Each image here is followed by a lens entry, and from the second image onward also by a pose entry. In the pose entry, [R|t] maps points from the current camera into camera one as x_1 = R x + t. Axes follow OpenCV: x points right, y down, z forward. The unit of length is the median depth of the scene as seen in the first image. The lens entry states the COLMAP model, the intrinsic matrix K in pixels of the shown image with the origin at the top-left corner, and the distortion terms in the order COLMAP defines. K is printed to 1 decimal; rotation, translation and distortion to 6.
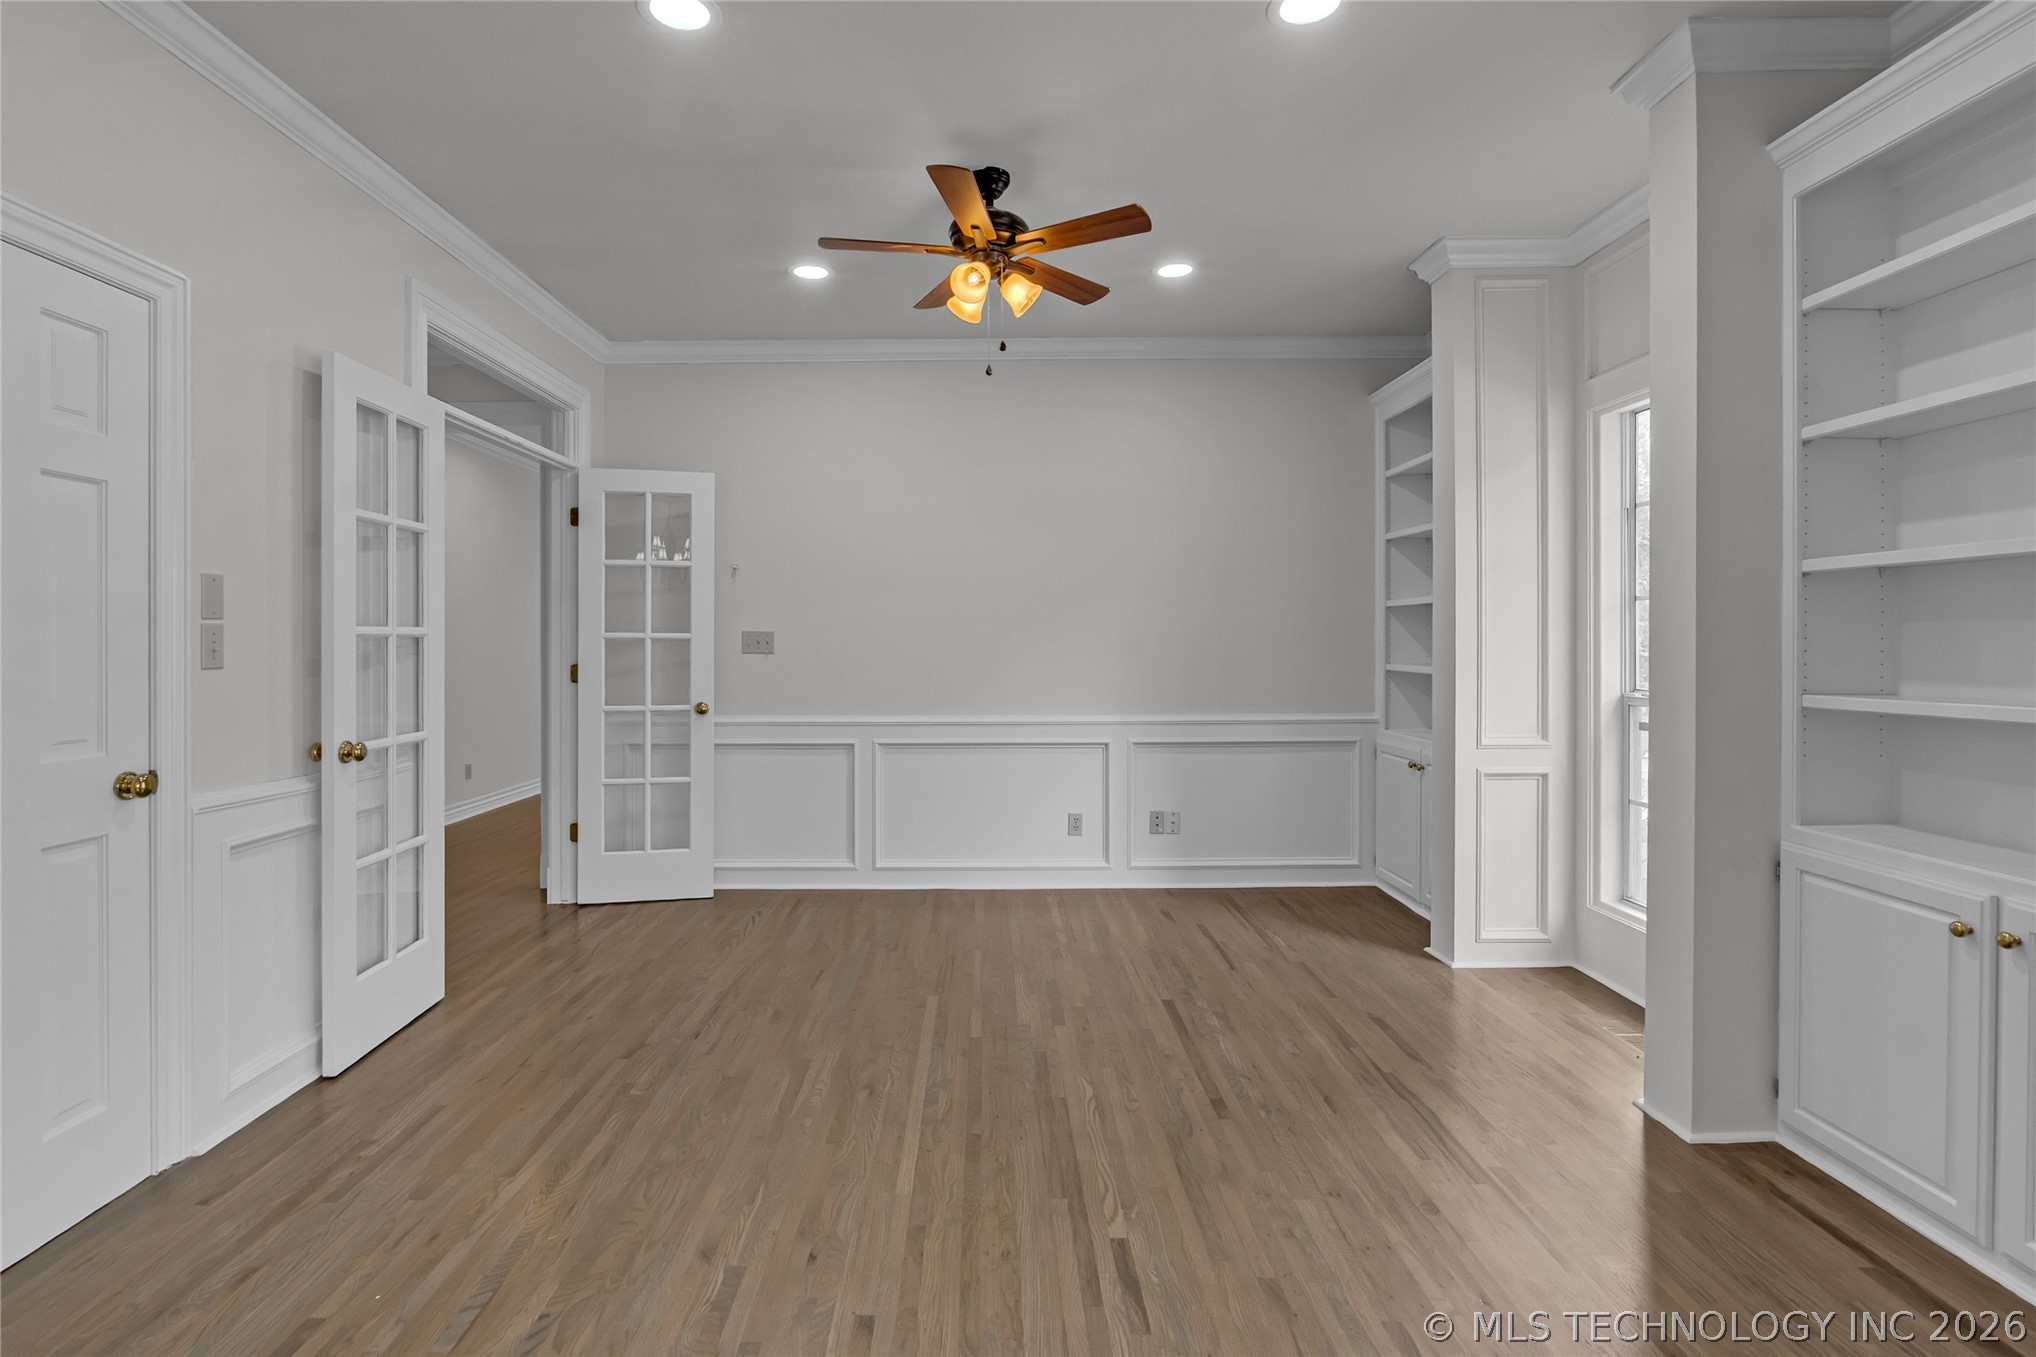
lens RADIAL K [[915.5, 0, 1019.0], [0, 915.5, 647.4], [0, 0, 1]] dist [-0.014662, 0.000004]
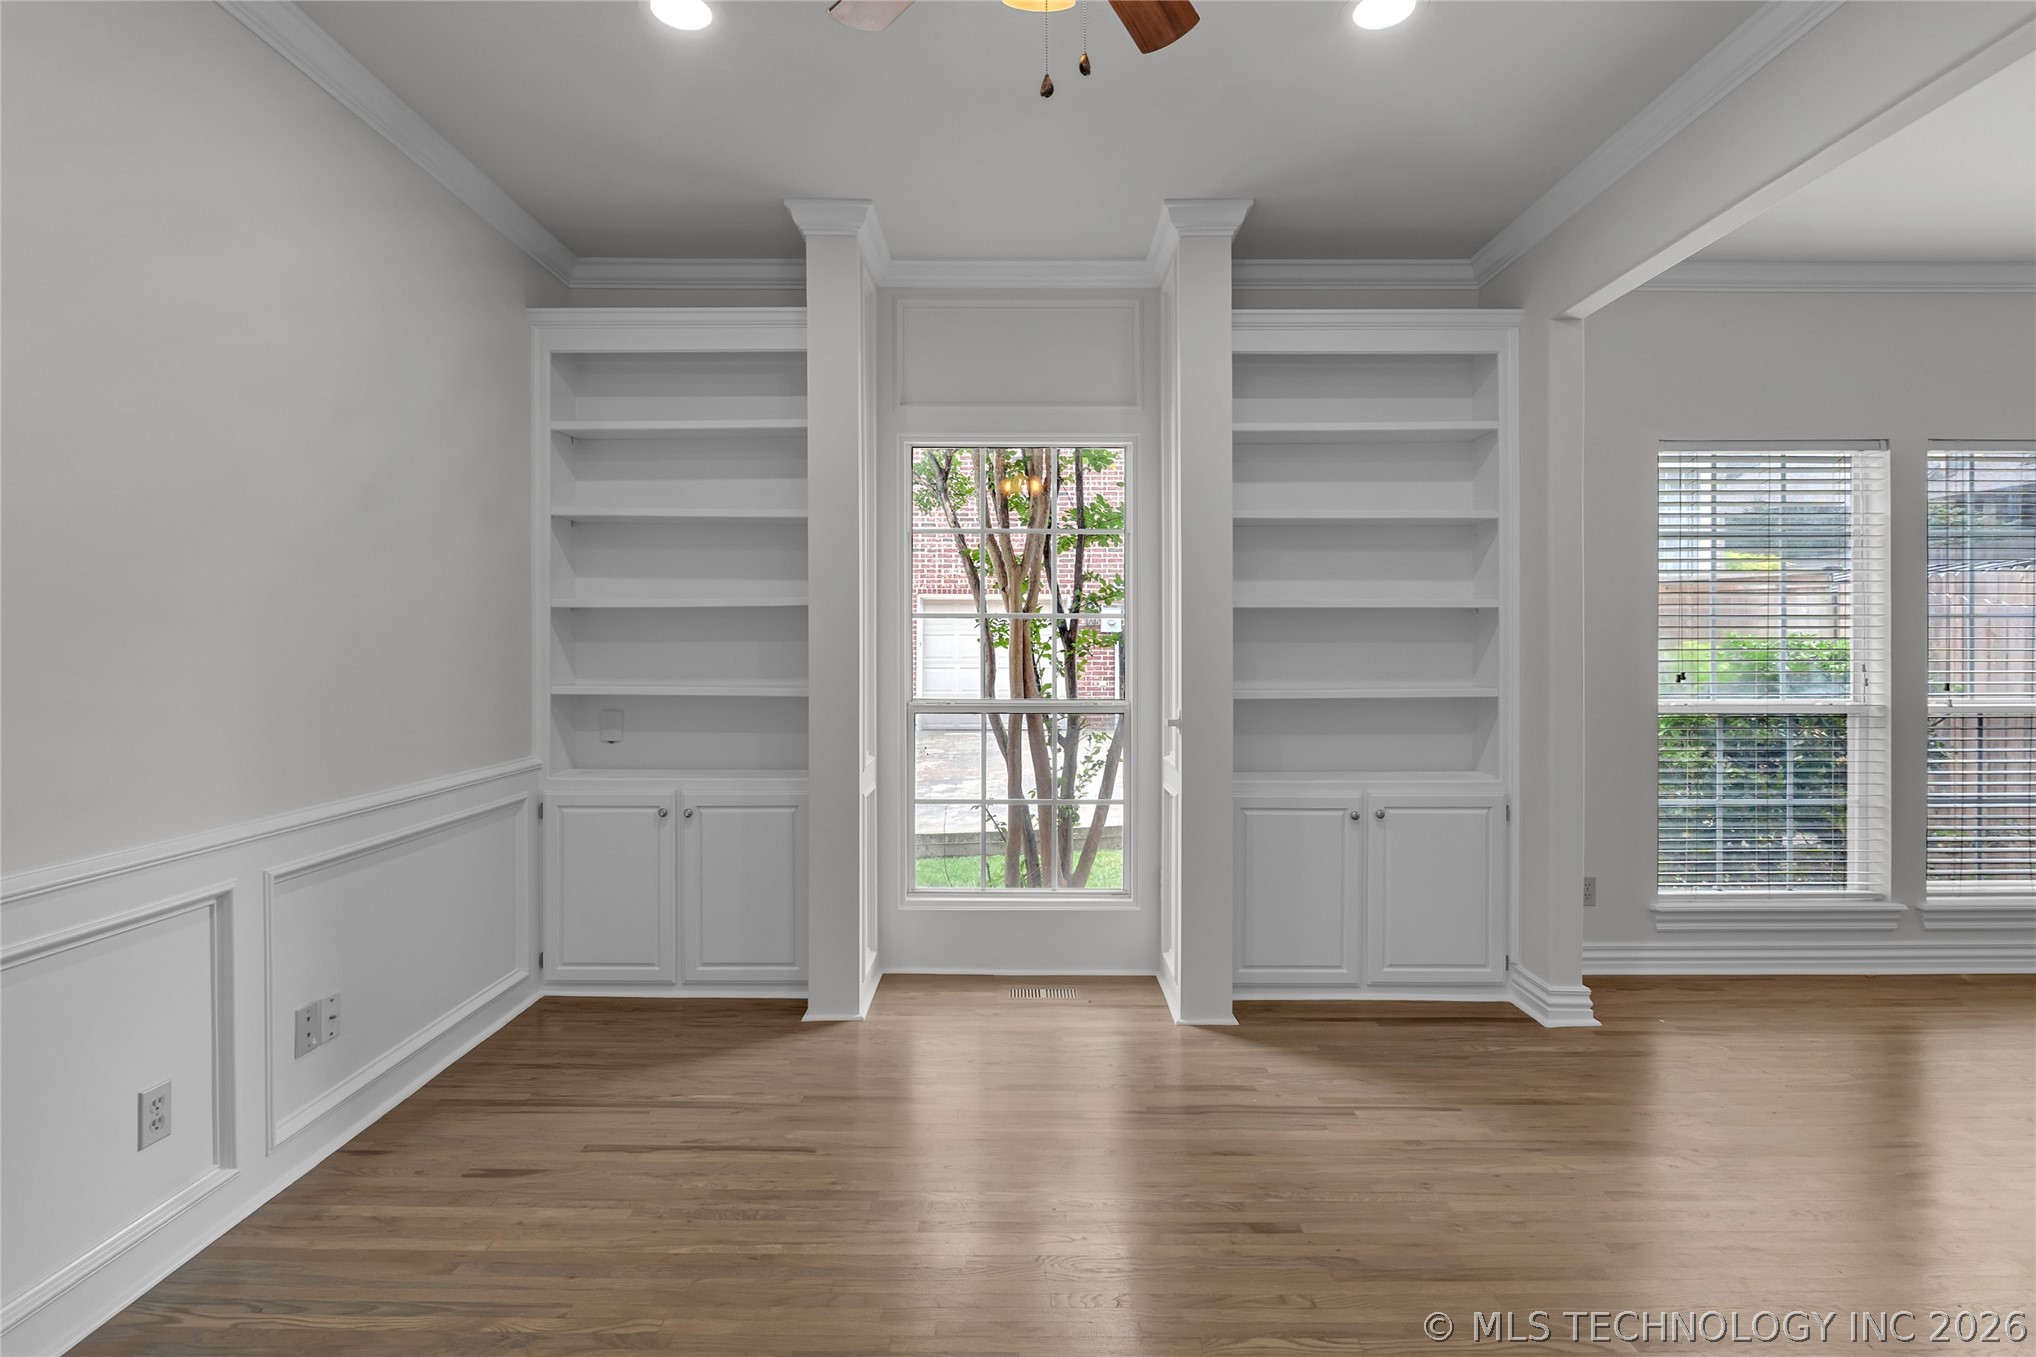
lens RADIAL K [[915.5, 0, 1019.0], [0, 915.5, 647.4], [0, 0, 1]] dist [-0.014662, 0.000004]
pose [[0.054072, -0.002103, 0.998535, -0.602051], [0.003710, 0.999991, 0.001905, -0.021142], [-0.998530, 0.003602, 0.054079, 1.167950]]
